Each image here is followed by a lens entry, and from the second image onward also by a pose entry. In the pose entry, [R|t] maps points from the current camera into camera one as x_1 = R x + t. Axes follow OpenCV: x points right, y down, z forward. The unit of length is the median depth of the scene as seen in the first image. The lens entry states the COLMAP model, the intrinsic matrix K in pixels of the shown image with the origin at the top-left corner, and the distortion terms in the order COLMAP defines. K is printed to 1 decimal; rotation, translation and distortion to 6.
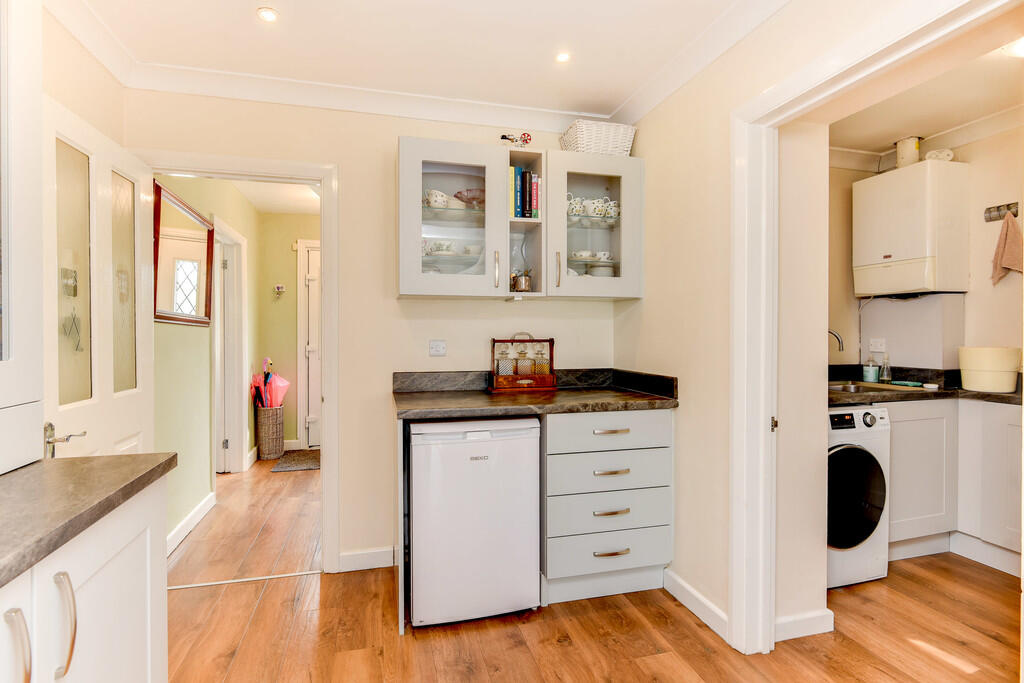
lens RADIAL K [[467.3, 0, 514.2], [0, 467.3, 335.3], [0, 0, 1]] dist [-0.002289, -0.001243]
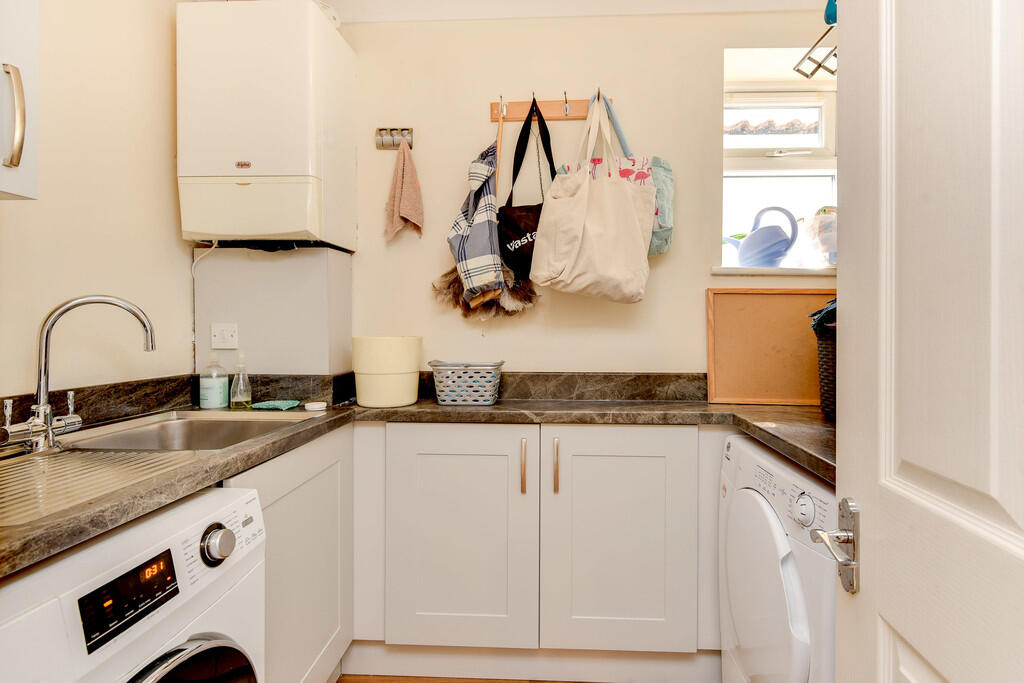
lens RADIAL K [[467.3, 0, 514.2], [0, 467.3, 335.3], [0, 0, 1]] dist [-0.002289, -0.001243]
pose [[0.329548, -0.012274, 0.944059, 0.433006], [-0.001281, 0.999909, 0.013447, 0.014283], [-0.944138, -0.005641, 0.329502, 0.578377]]
